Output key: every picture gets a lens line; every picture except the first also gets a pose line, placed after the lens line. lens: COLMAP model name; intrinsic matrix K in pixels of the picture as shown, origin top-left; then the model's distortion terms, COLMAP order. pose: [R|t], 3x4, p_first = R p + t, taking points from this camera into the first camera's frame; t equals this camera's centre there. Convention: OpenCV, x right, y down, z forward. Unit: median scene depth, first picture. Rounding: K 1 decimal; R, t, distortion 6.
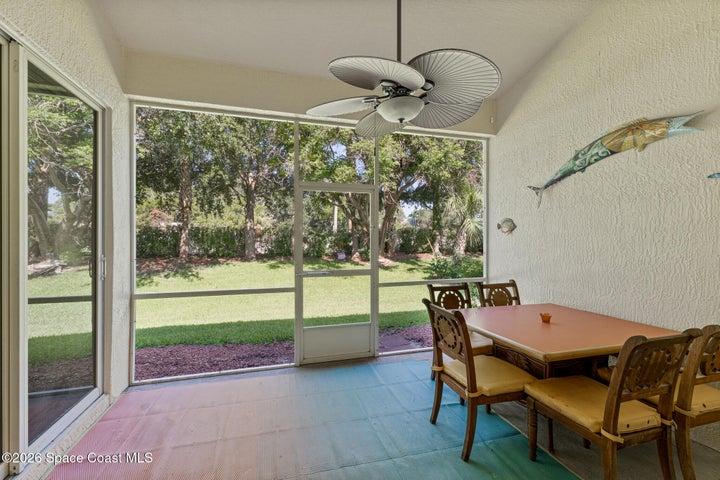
lens RADIAL K [[313.0, 0, 365.9], [0, 313.0, 241.4], [0, 0, 1]] dist [0.007913, 0.000292]
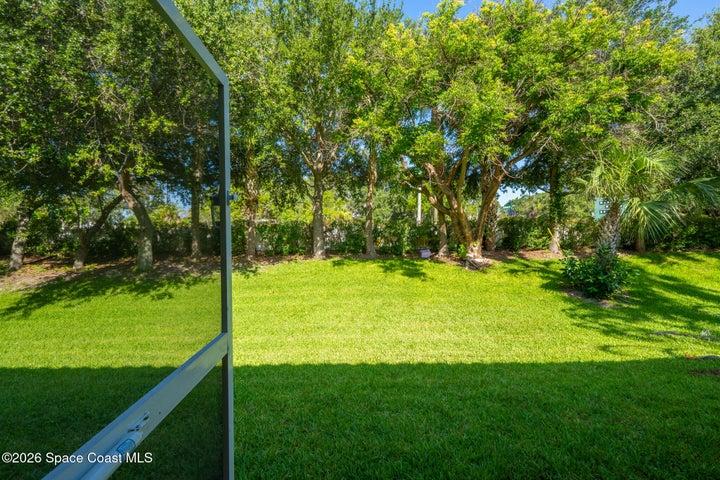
lens RADIAL K [[313.0, 0, 373.4], [0, 313.0, 244.3], [0, 0, 1]] dist [0.007913, 0.000292]
pose [[0.970302, -0.000673, -0.241895, -0.011674], [0.007523, 0.999596, 0.027398, -0.002058], [0.241779, -0.028404, 0.969916, 0.161552]]
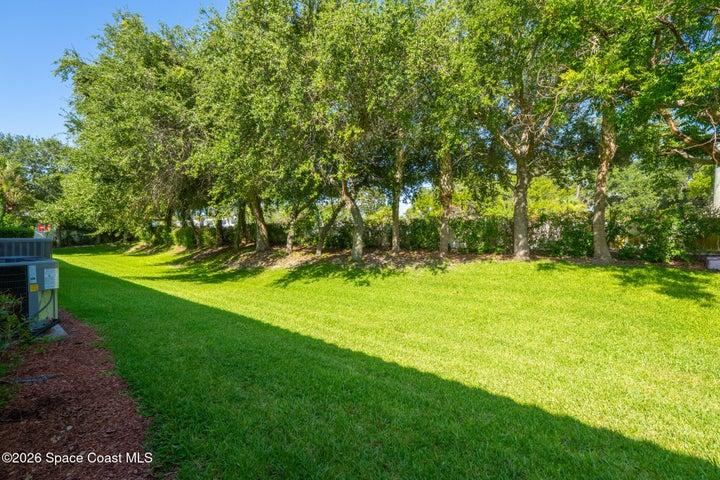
lens RADIAL K [[313.0, 0, 359.3], [0, 313.0, 243.3], [0, 0, 1]] dist [0.007913, 0.000292]
pose [[0.566499, 0.019860, -0.823823, 0.016255], [-0.002046, 0.999740, 0.022694, 0.005515], [0.824060, -0.011171, 0.566392, 0.237494]]
